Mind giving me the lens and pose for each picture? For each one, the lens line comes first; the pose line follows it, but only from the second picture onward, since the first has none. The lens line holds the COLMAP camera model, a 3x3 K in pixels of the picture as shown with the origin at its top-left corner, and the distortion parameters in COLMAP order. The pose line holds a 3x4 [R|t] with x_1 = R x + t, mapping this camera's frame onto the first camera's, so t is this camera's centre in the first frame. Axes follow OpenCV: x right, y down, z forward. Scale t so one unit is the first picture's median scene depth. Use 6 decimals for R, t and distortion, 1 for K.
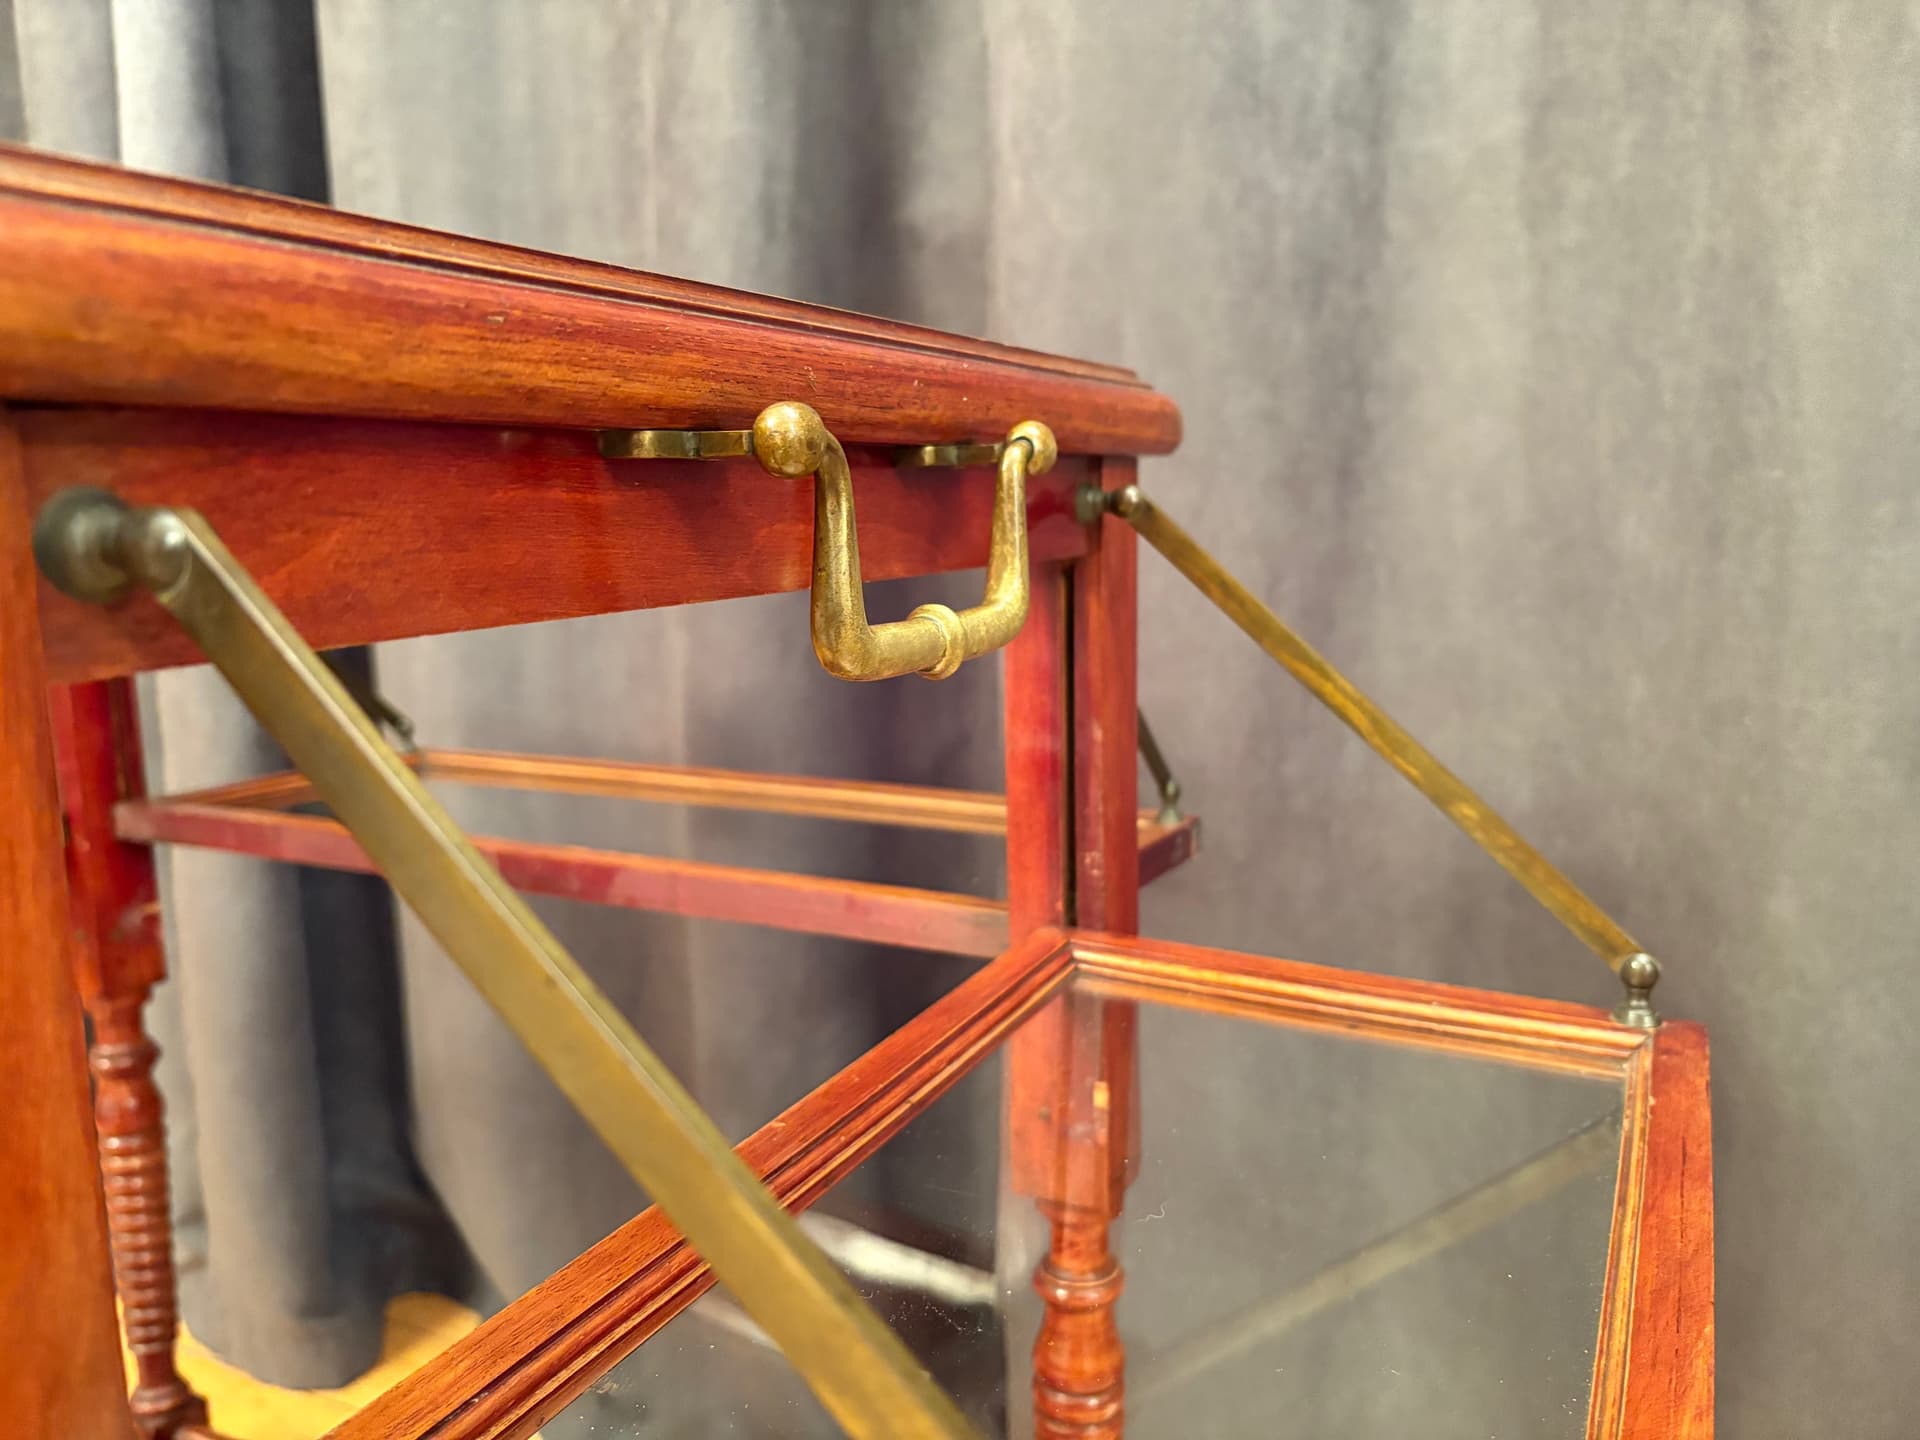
lens RADIAL K [[1470.3, 0, 968.6], [0, 1470.3, 713.7], [0, 0, 1]] dist [0.028026, -0.030515]
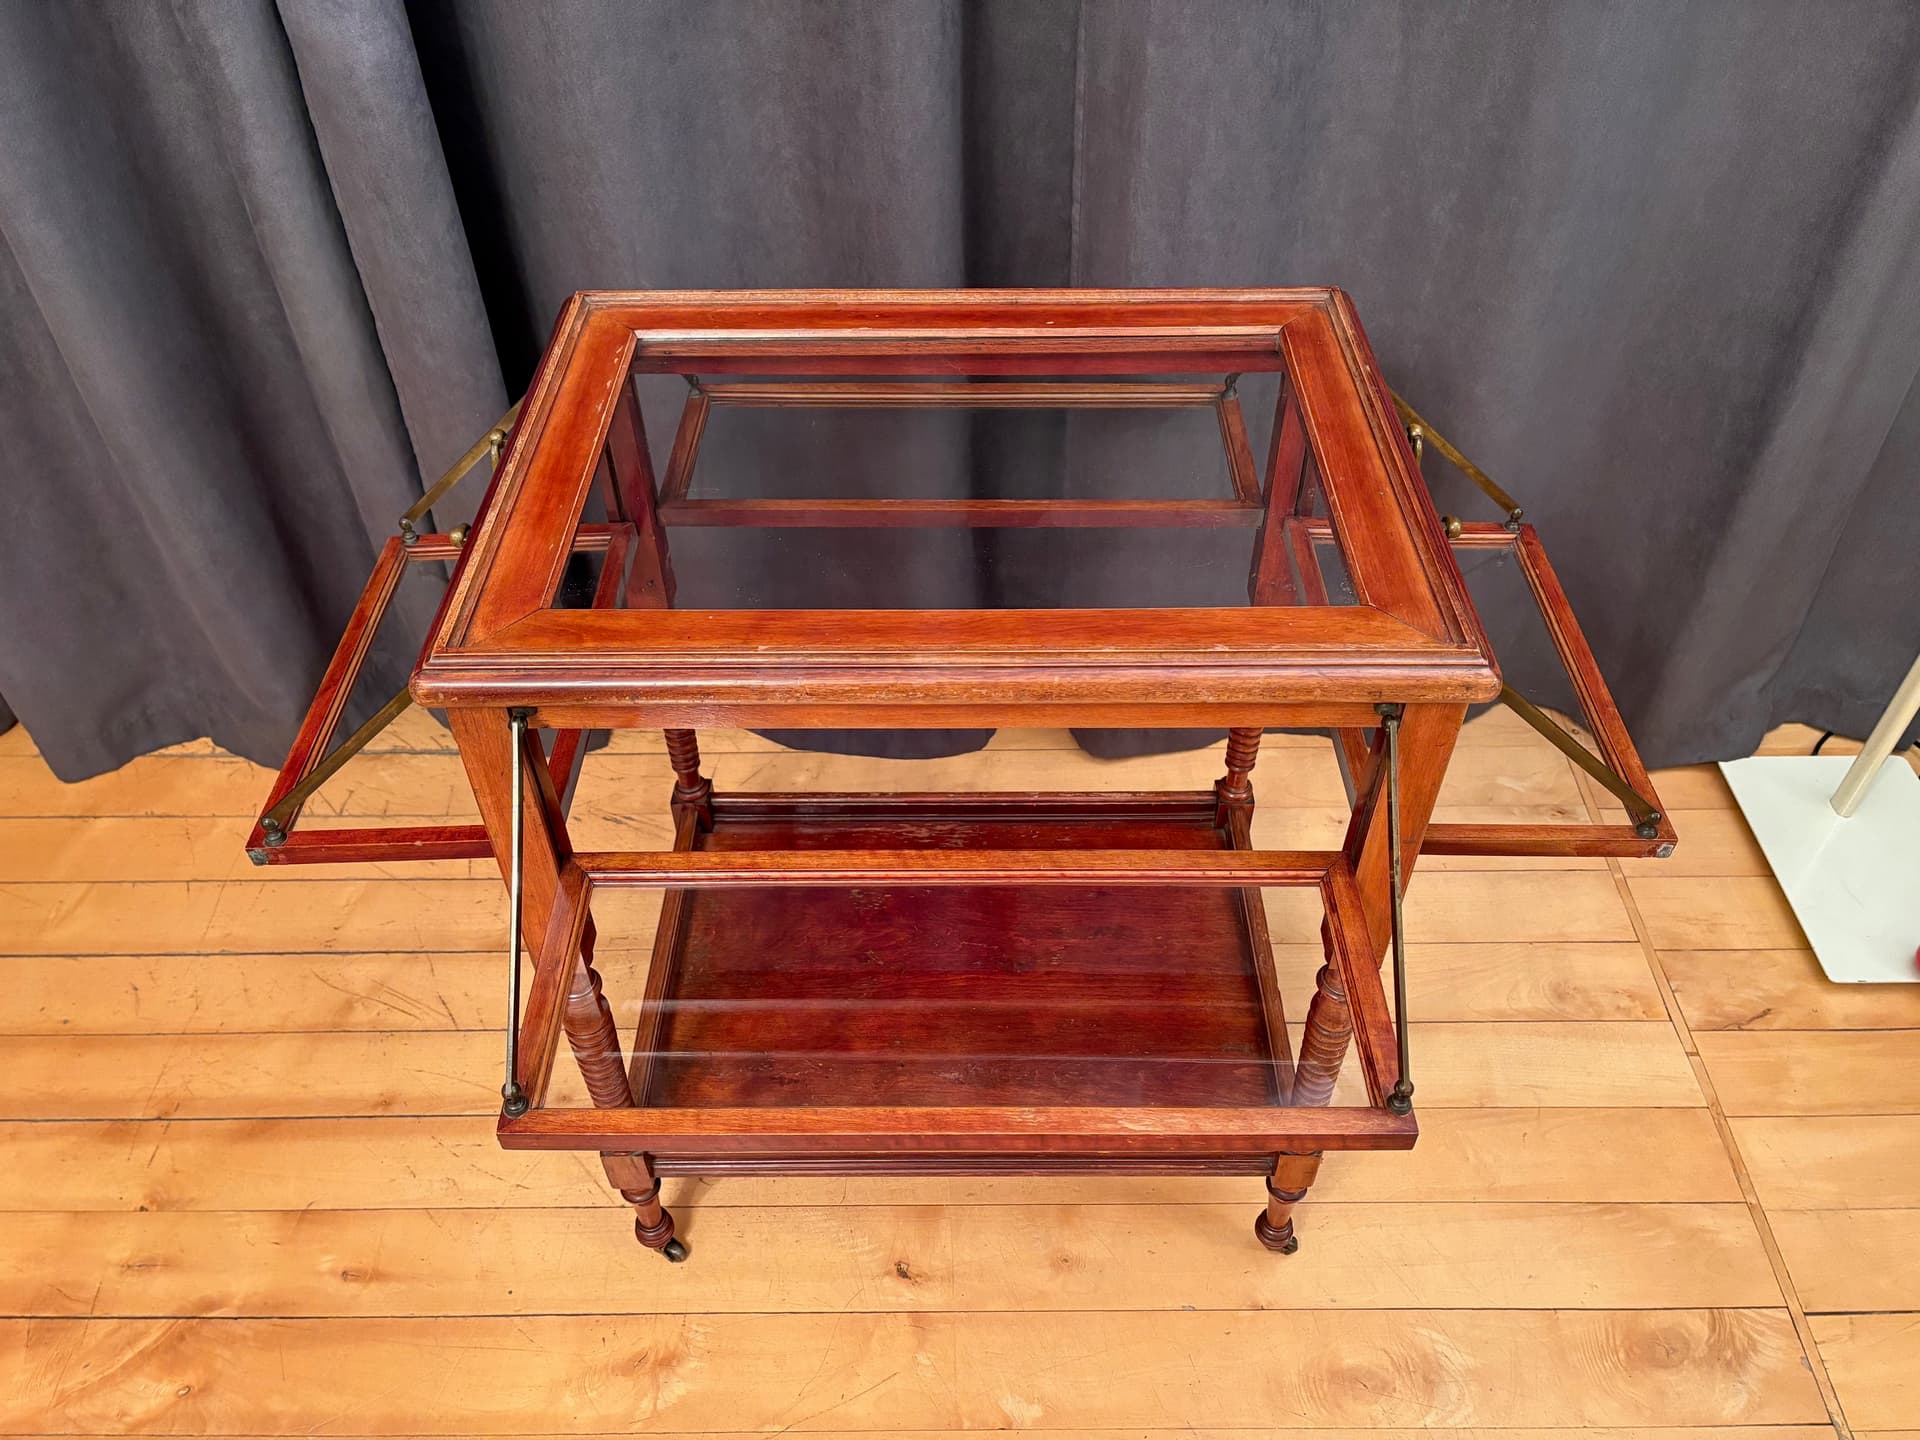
lens RADIAL K [[1451.6, 0, 971.0], [0, 1451.6, 716.4], [0, 0, 1]] dist [0.085121, -0.111336]
pose [[0.899655, -0.294245, 0.322554, -0.910509], [0.057483, 0.812179, 0.580570, -0.723758], [-0.432802, -0.503771, 0.747594, -0.525390]]
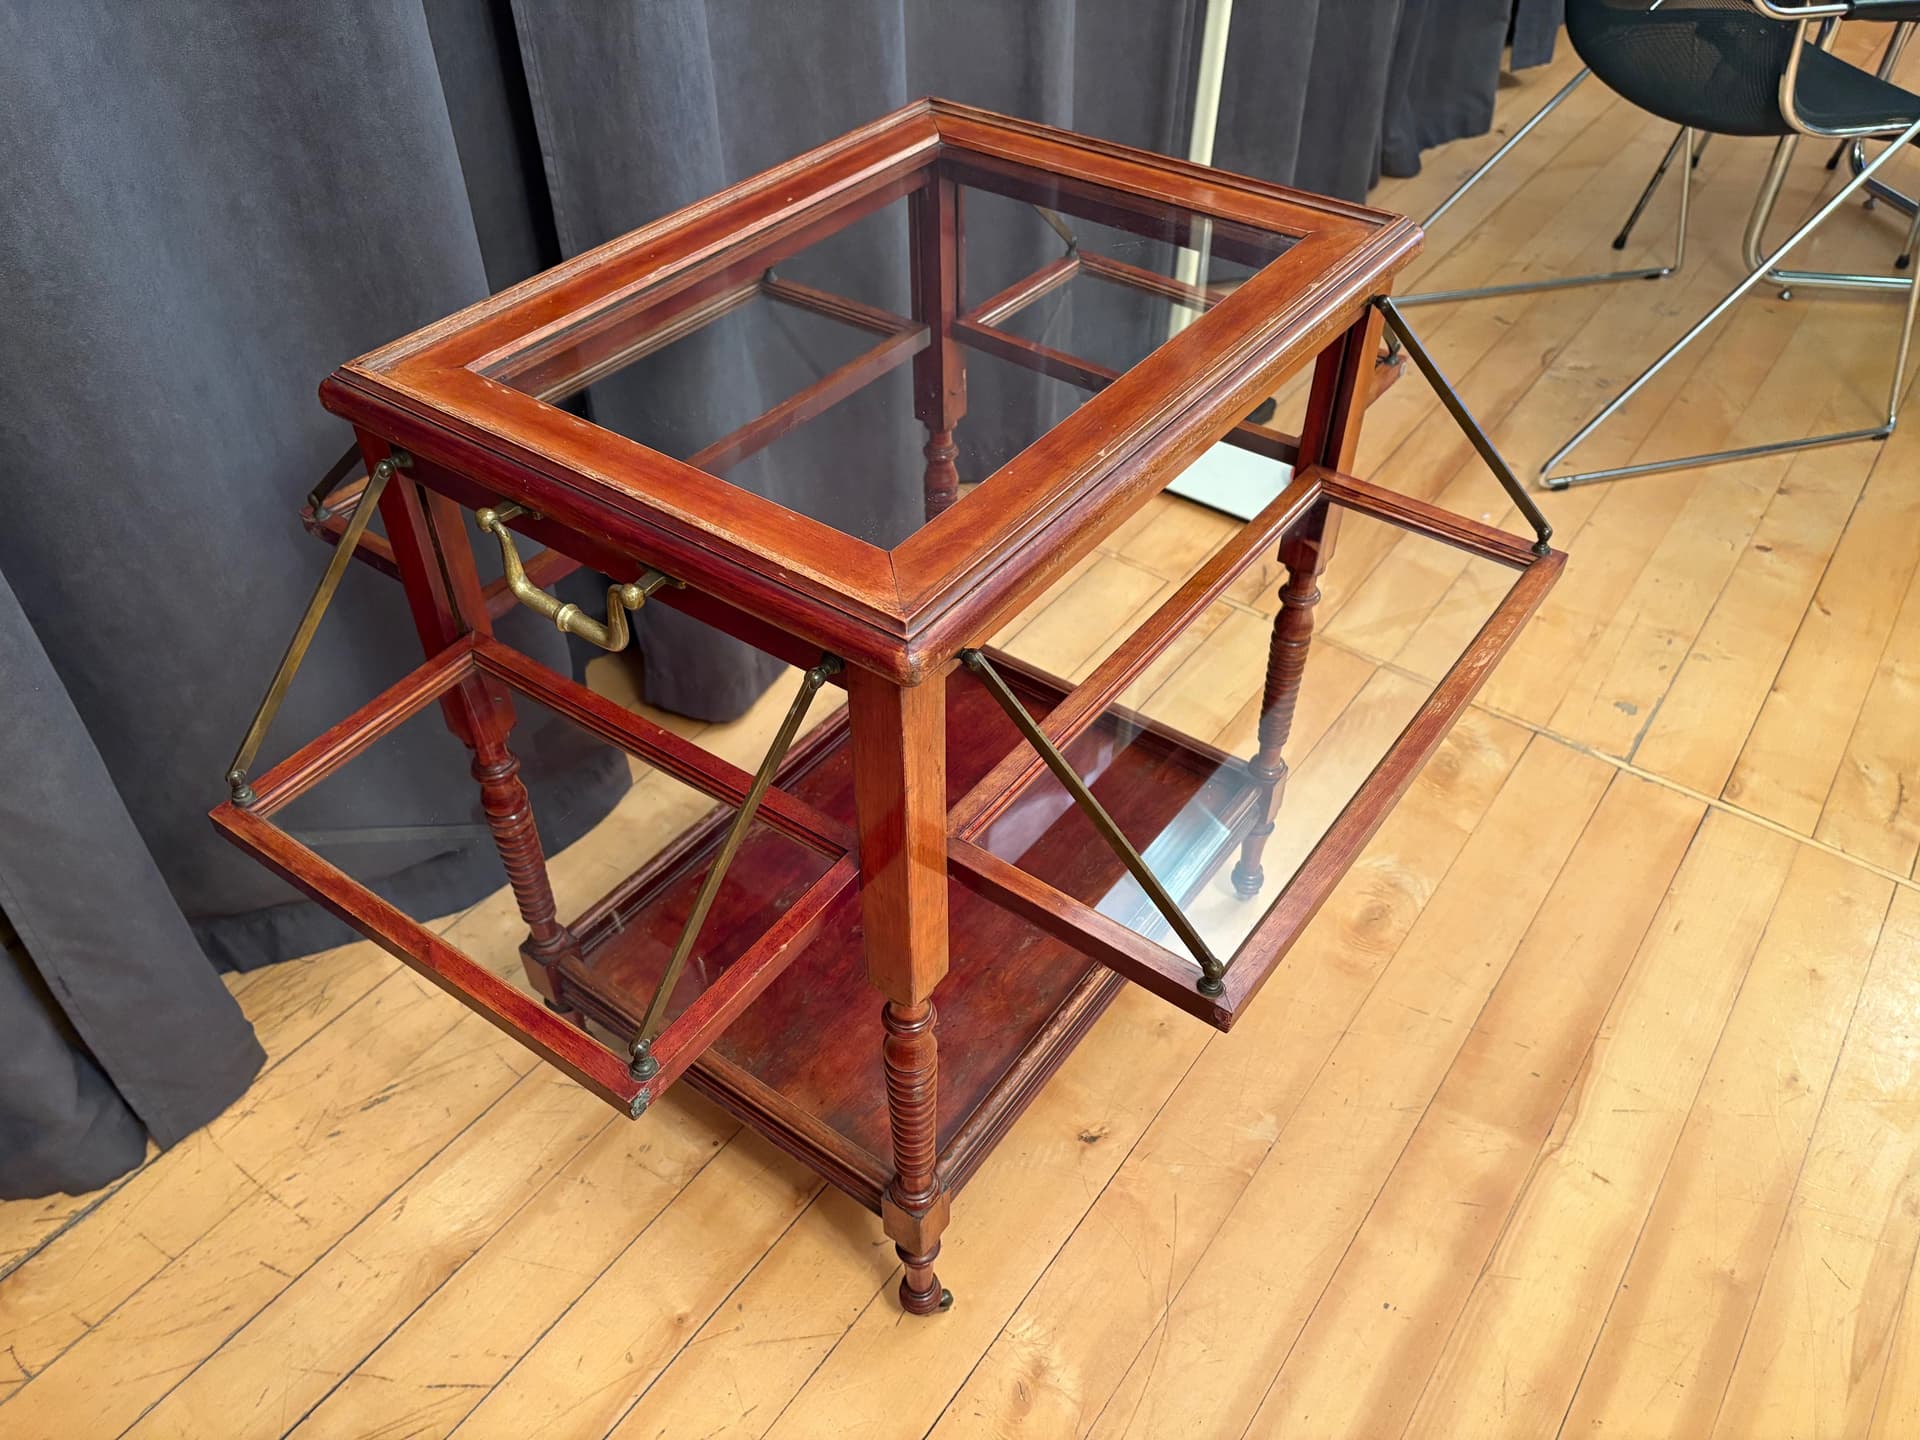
lens RADIAL K [[1470.3, 0, 968.6], [0, 1470.3, 713.7], [0, 0, 1]] dist [0.028026, -0.030515]
pose [[0.174259, -0.638839, 0.749345, -1.665725], [0.137780, 0.769321, 0.623829, -0.679433], [-0.975013, -0.005463, 0.222080, 0.274294]]
